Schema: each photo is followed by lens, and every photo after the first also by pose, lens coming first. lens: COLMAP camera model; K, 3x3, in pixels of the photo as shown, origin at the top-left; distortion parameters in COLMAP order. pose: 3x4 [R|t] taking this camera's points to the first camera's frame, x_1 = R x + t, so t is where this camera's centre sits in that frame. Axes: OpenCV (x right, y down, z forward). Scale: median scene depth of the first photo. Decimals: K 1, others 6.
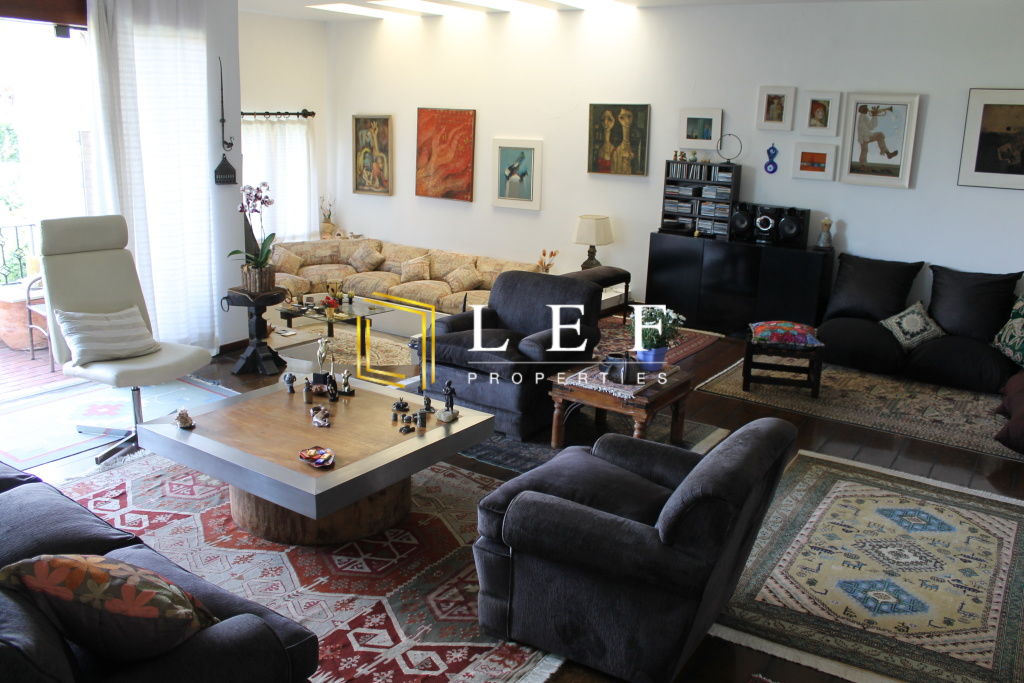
lens RADIAL K [[868.8, 0, 517.3], [0, 868.8, 338.7], [0, 0, 1]] dist [-0.163168, 0.148454]
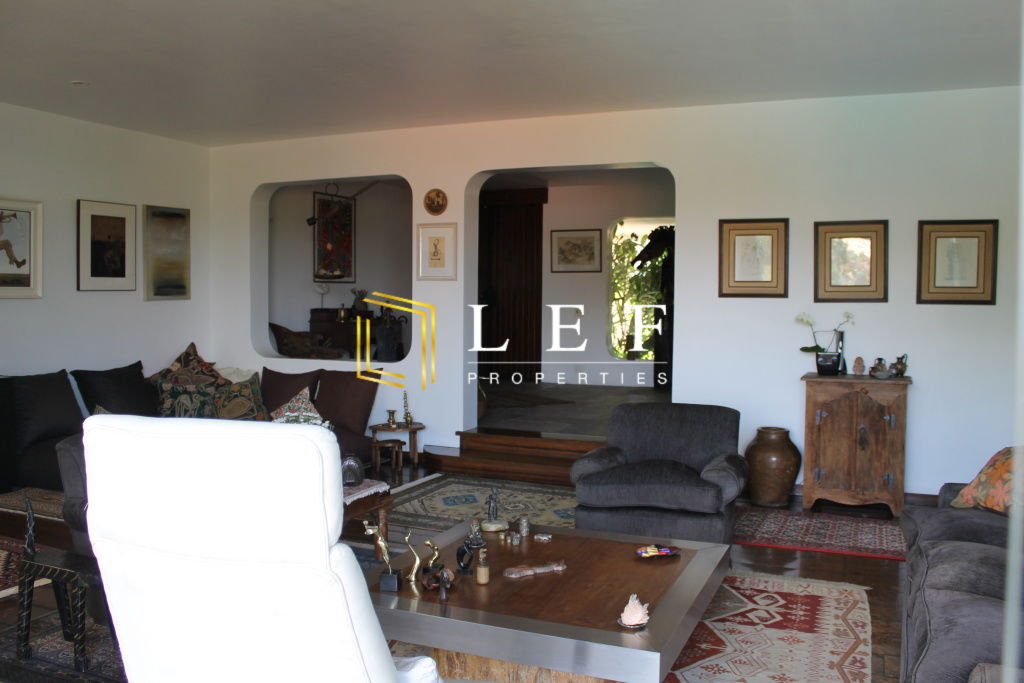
lens RADIAL K [[868.8, 0, 517.3], [0, 868.8, 338.7], [0, 0, 1]] dist [-0.163168, 0.148454]
pose [[-0.183789, -0.084024, 0.979368, -1.179956], [0.231073, 0.964726, 0.126131, -0.260992], [-0.955420, 0.249487, -0.157891, 1.309086]]
